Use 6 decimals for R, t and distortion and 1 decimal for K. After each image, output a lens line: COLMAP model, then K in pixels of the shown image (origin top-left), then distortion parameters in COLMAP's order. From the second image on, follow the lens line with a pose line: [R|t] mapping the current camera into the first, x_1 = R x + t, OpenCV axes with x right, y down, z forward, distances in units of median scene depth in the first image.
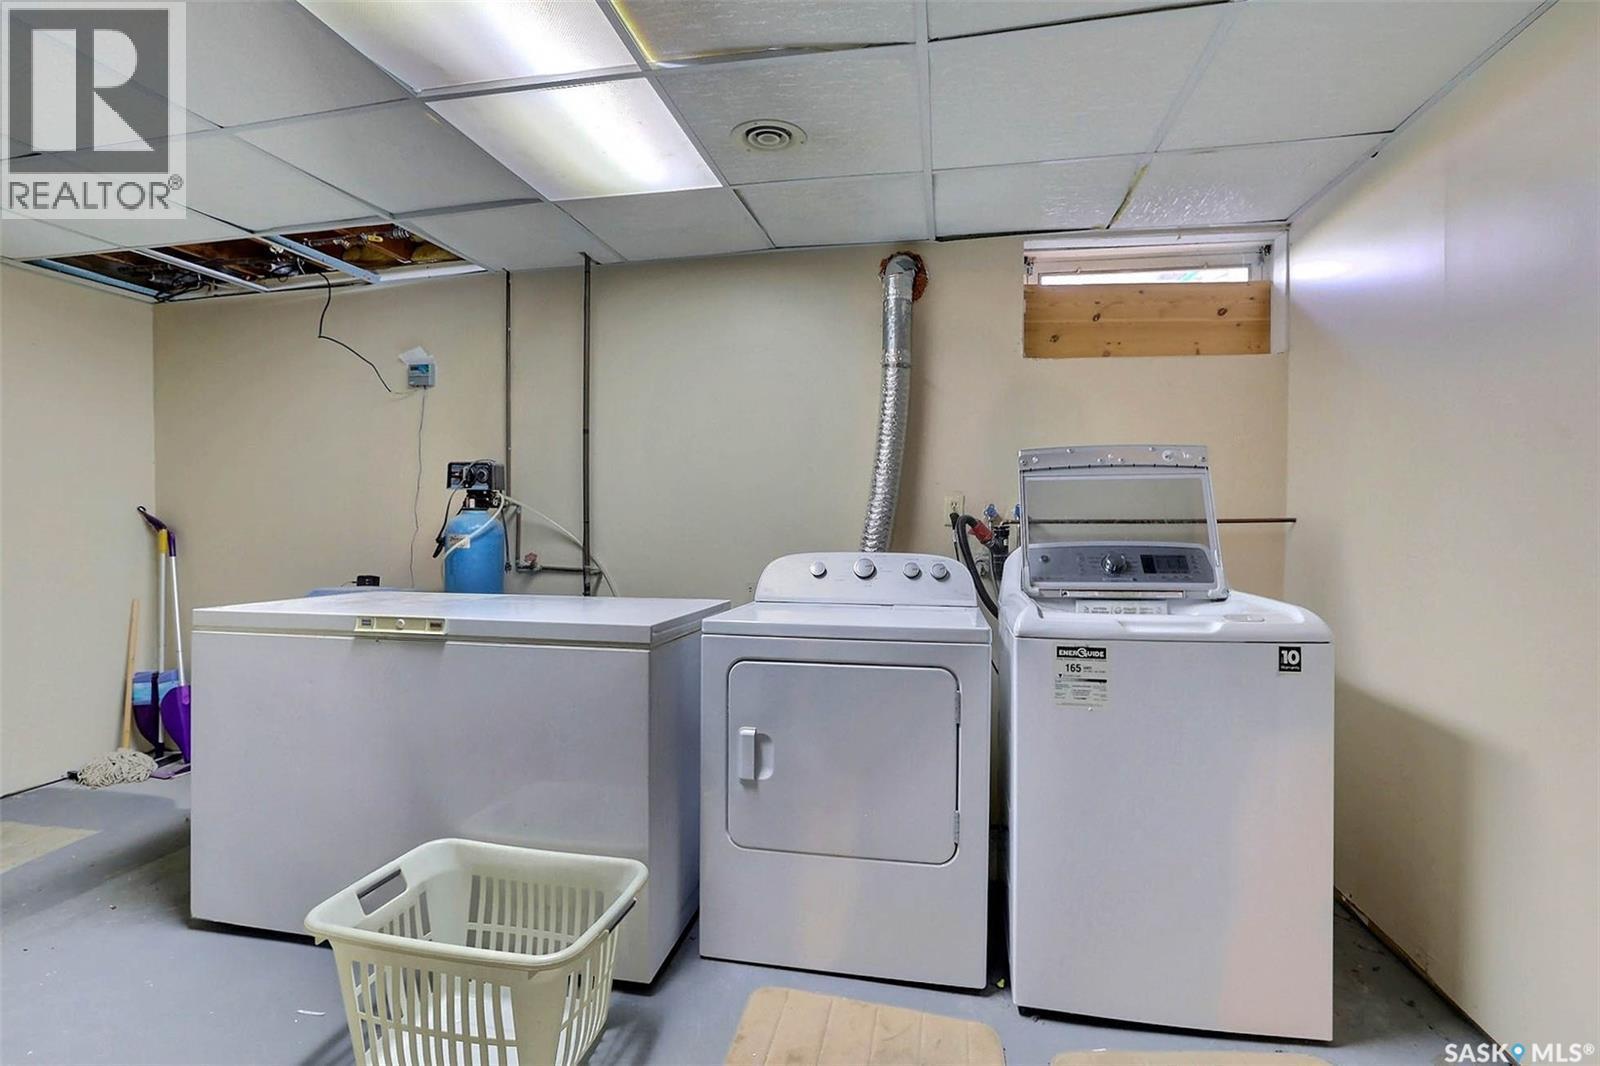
lens RADIAL K [[699.8, 0, 801.8], [0, 699.8, 516.1], [0, 0, 1]] dist [-0.047981, 0.017449]
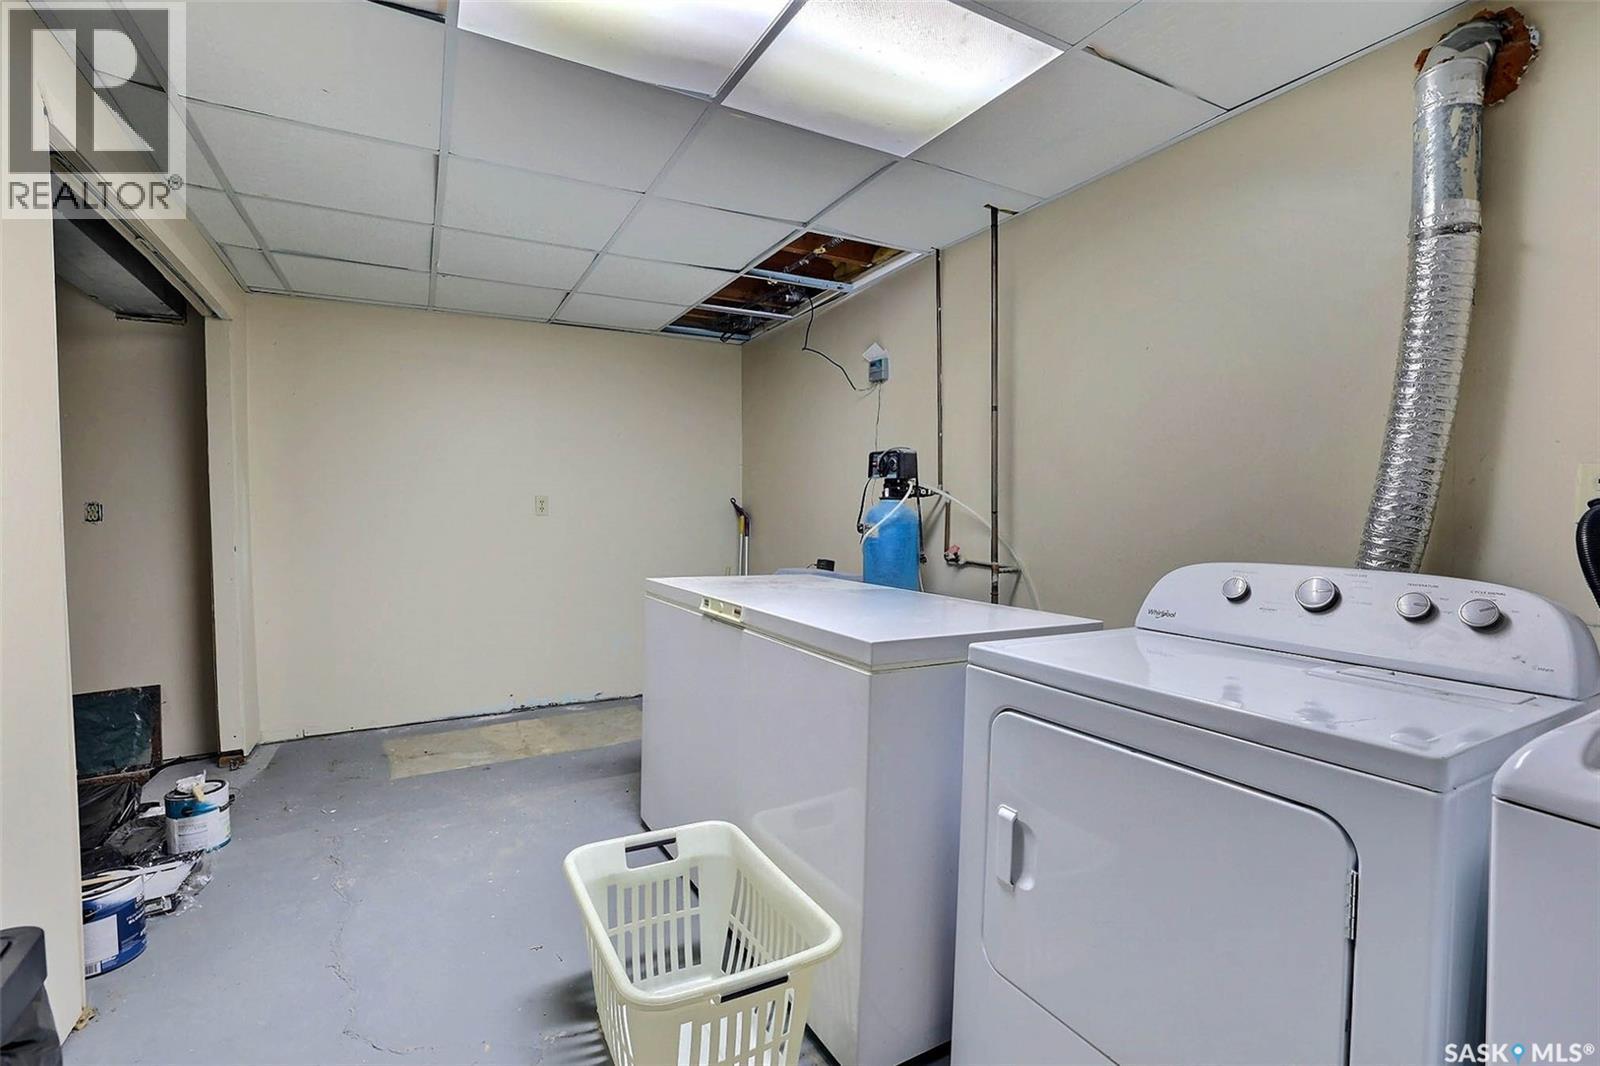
lens RADIAL K [[699.8, 0, 801.8], [0, 699.8, 516.1], [0, 0, 1]] dist [-0.047981, 0.017449]
pose [[0.664639, 0.010808, -0.747087, 0.192107], [-0.000179, 0.999898, 0.014305, 0.001114], [0.747165, -0.009374, 0.664572, 0.246979]]
